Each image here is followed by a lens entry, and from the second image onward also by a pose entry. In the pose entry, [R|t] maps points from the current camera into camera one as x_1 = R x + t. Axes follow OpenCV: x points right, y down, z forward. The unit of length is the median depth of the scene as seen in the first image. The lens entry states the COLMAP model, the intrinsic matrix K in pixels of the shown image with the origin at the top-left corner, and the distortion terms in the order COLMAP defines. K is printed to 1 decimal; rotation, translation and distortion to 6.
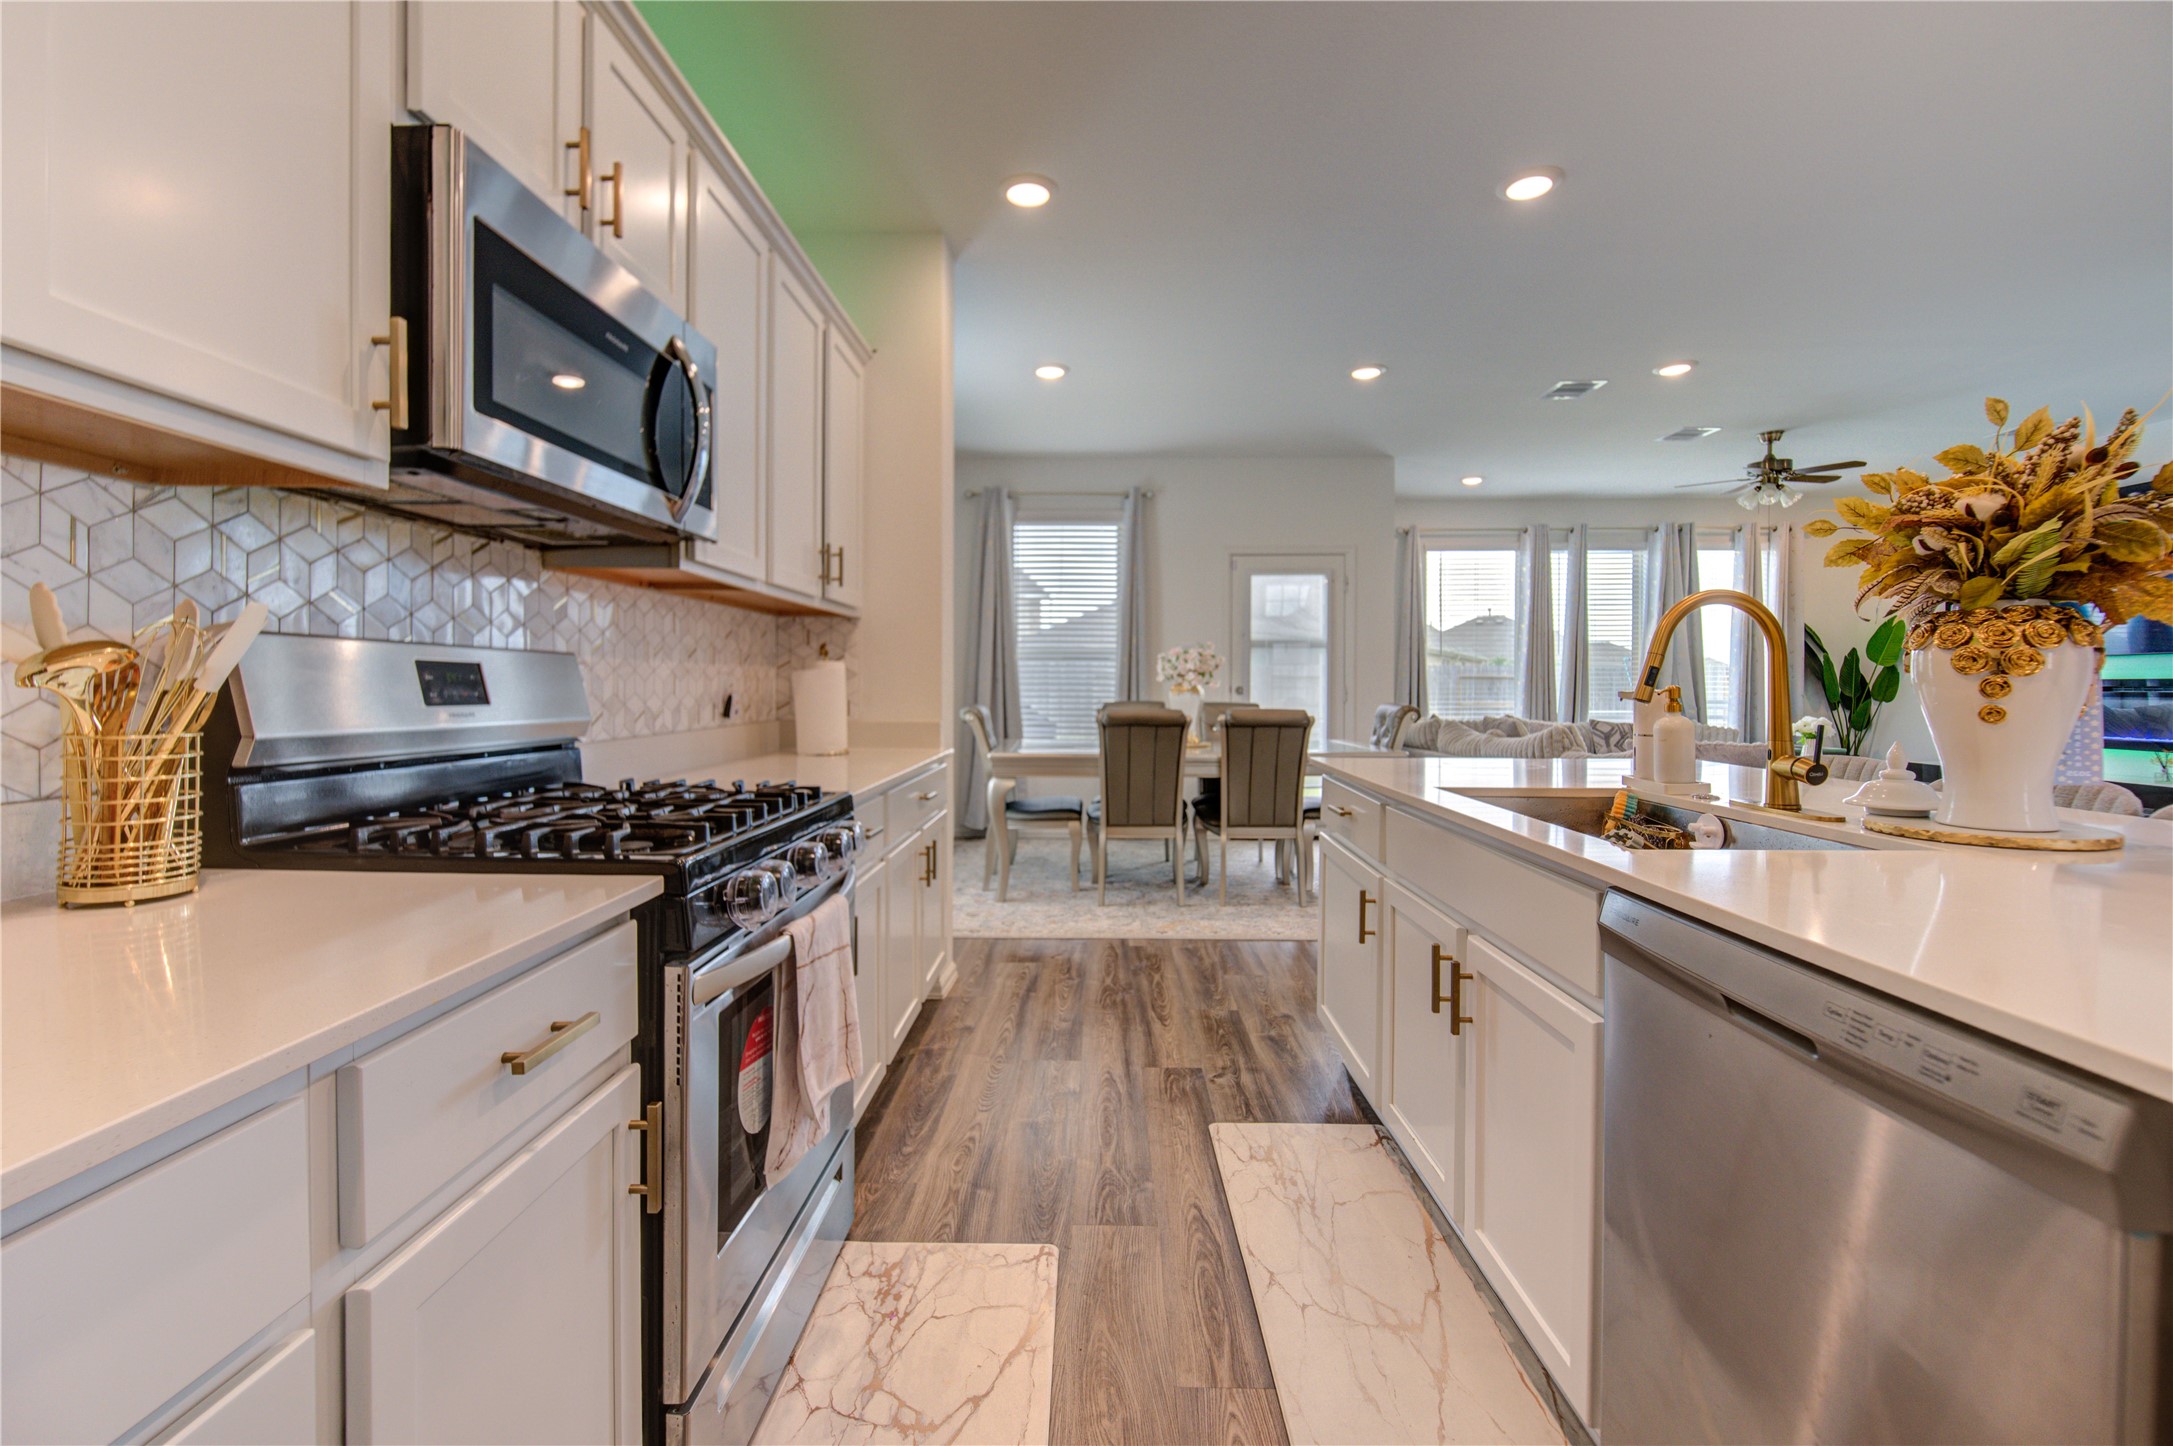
lens RADIAL K [[903.3, 0, 1077.6], [0, 903.3, 698.4], [0, 0, 1]] dist [-0.000027, -0.003361]
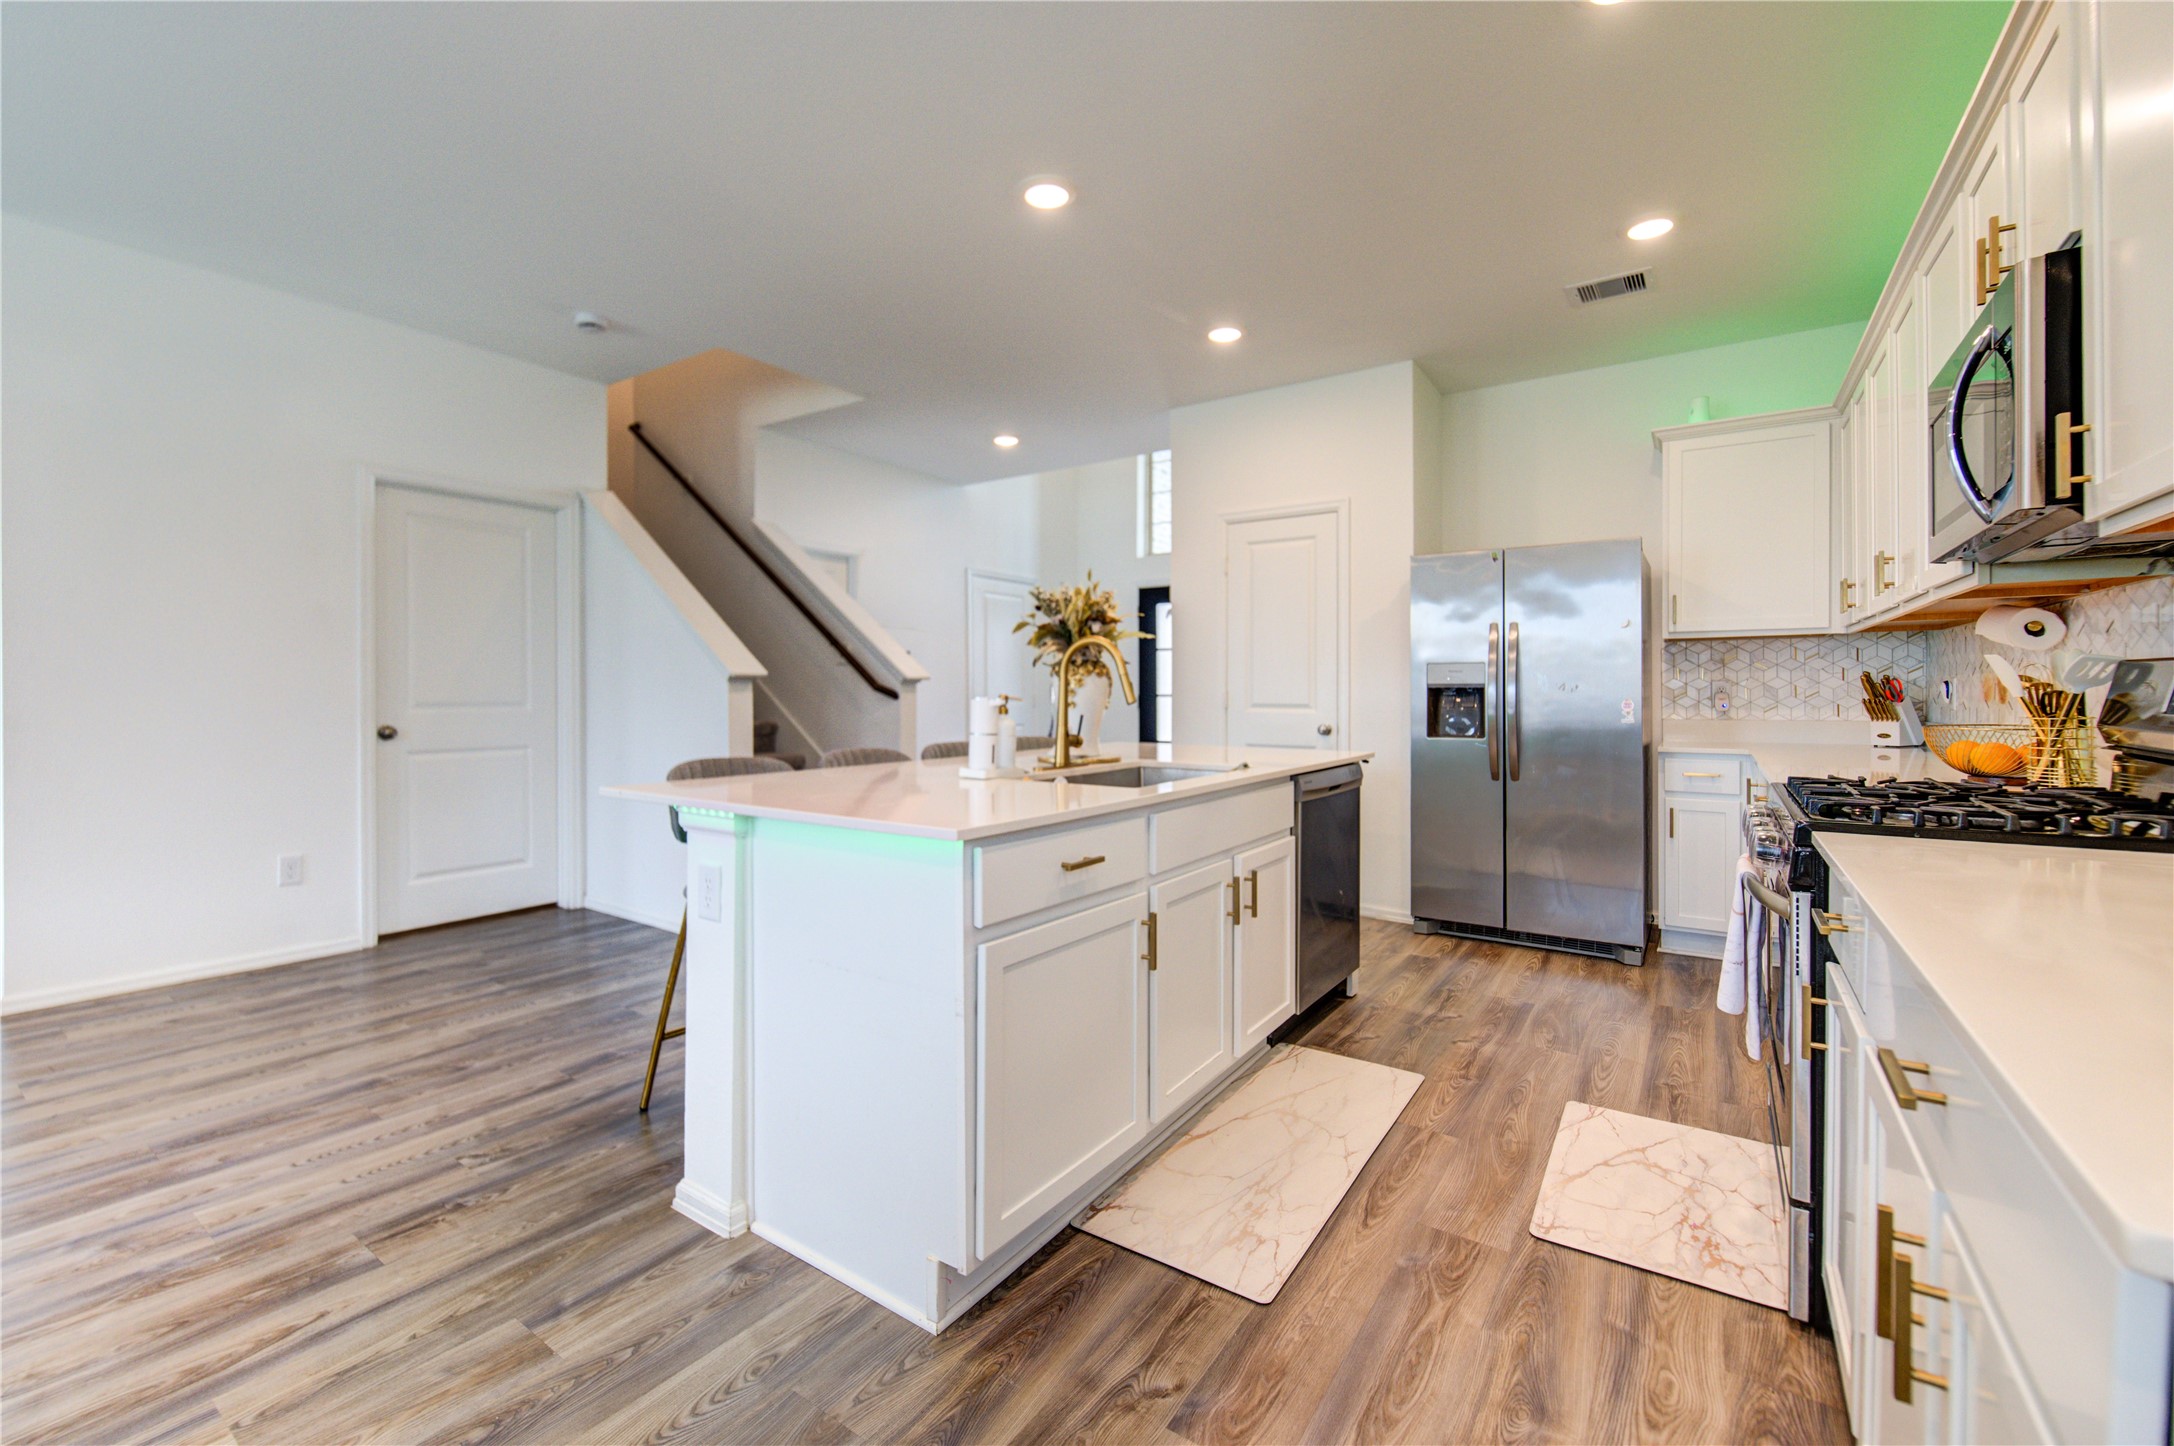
lens RADIAL K [[896.7, 0, 1064.3], [0, 896.7, 698.1], [0, 0, 1]] dist [-0.013277, -0.000270]
pose [[-0.831206, -0.002313, 0.555960, -0.099685], [0.007848, 0.999843, 0.015893, -0.019732], [-0.555910, 0.017574, -0.831057, 1.475867]]
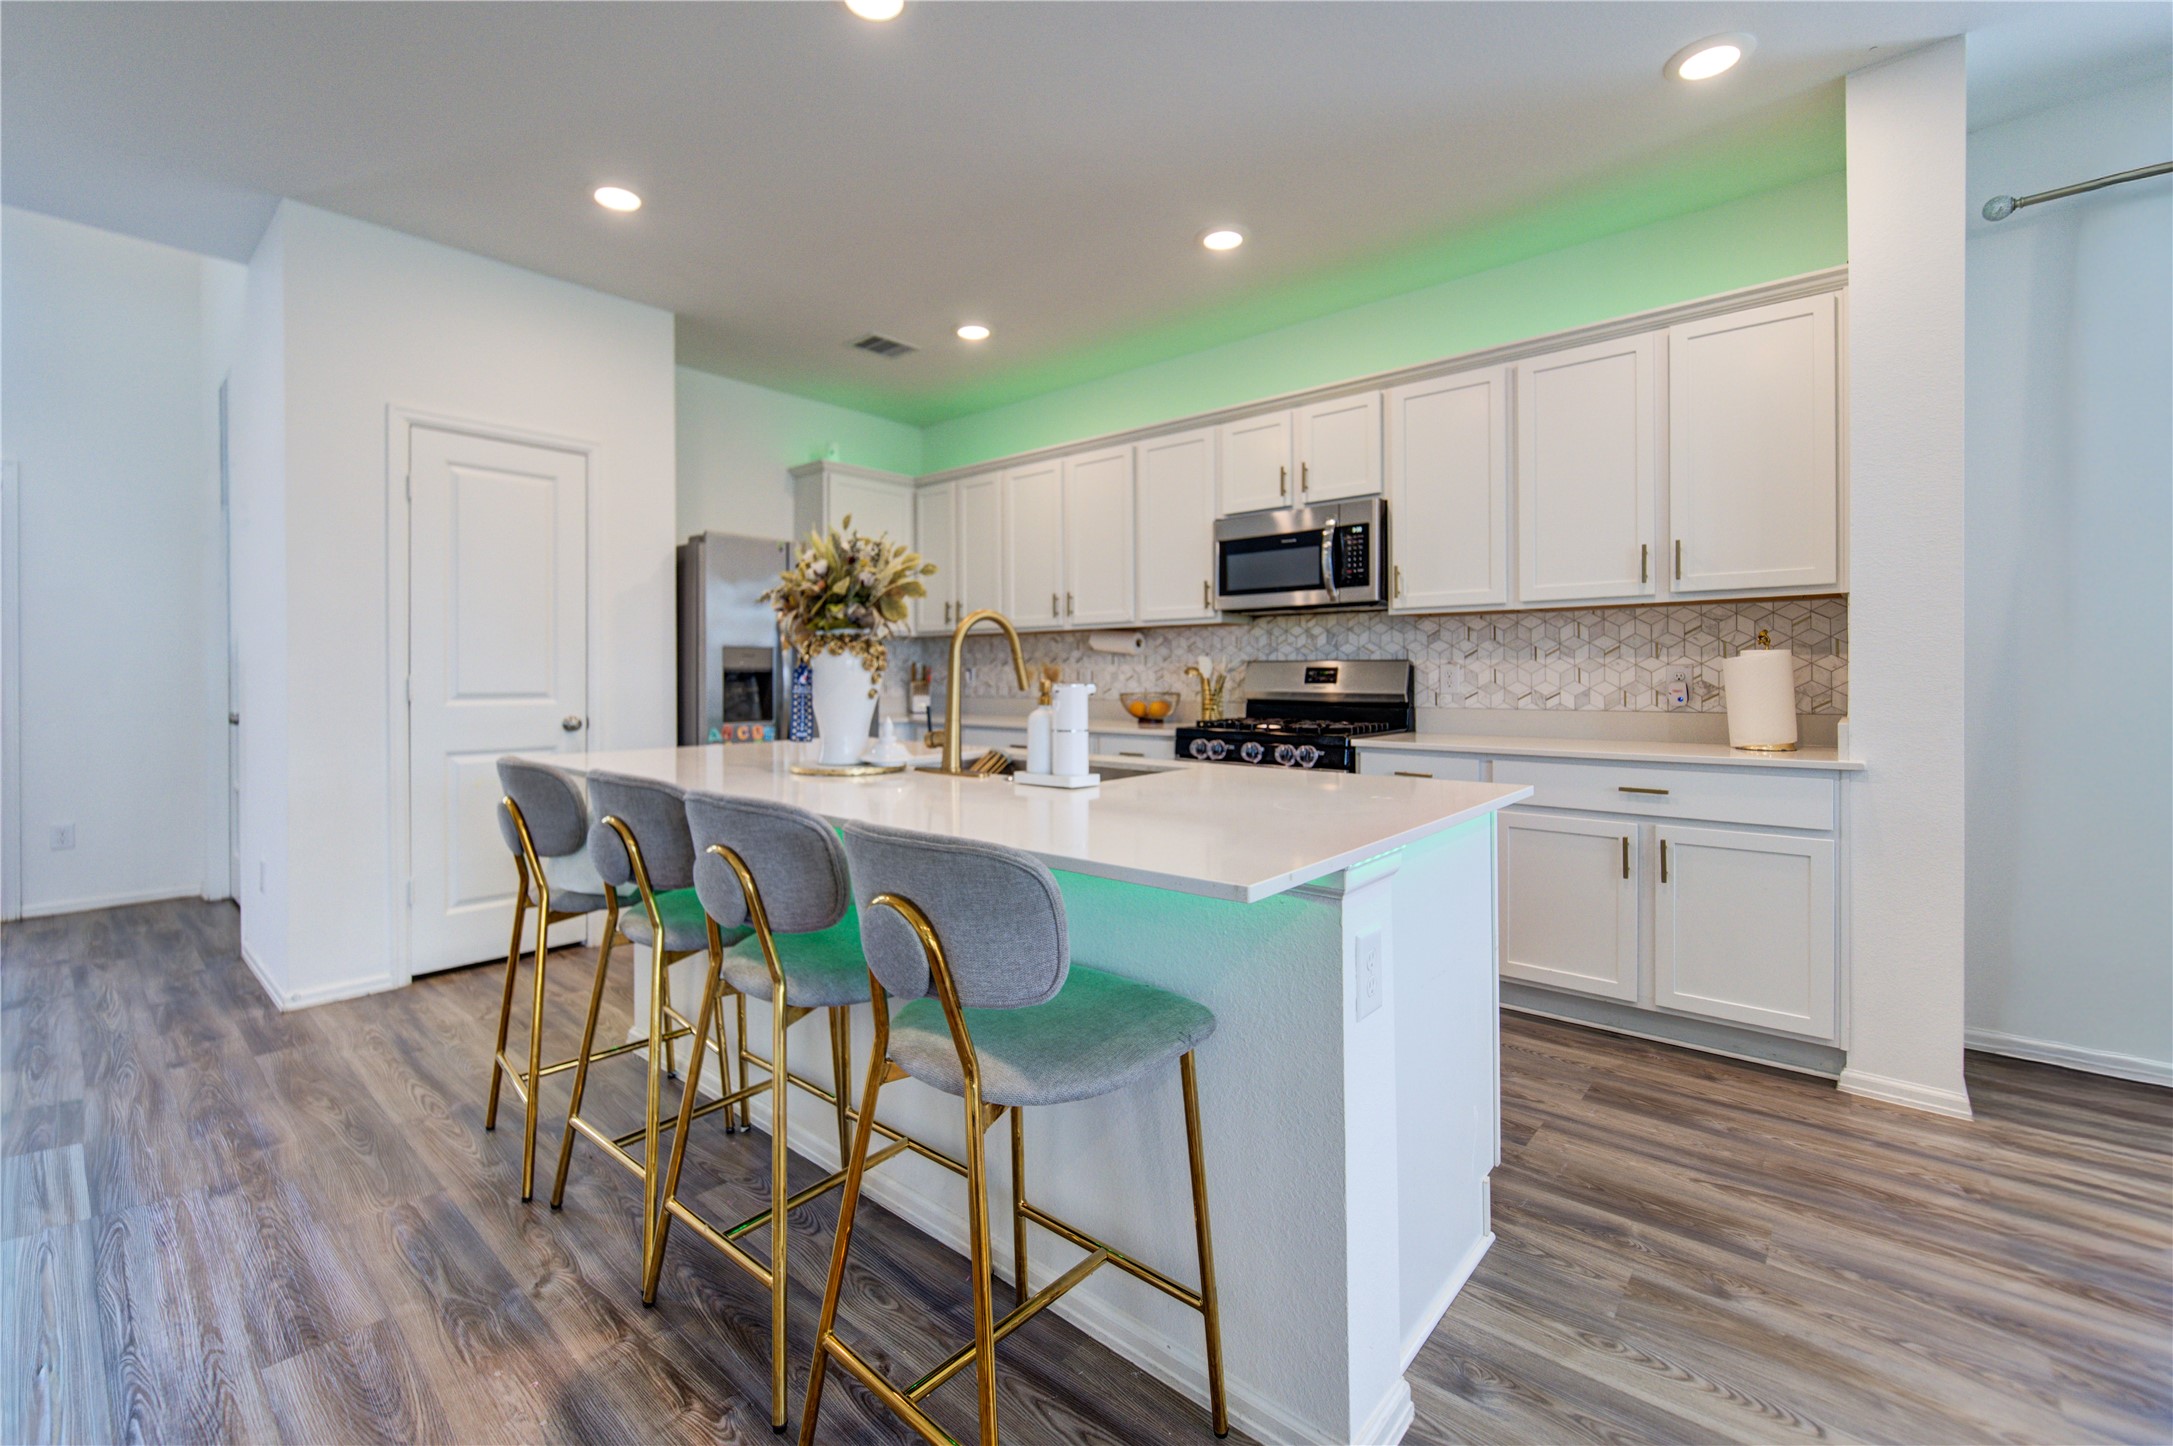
lens RADIAL K [[900.6, 0, 1054.6], [0, 900.6, 683.2], [0, 0, 1]] dist [-0.001486, -0.006880]
pose [[-0.654407, 0.006094, -0.756118, 1.040879], [-0.008560, 0.999844, 0.015467, -0.016287], [0.756094, 0.016594, -0.654252, 1.222543]]
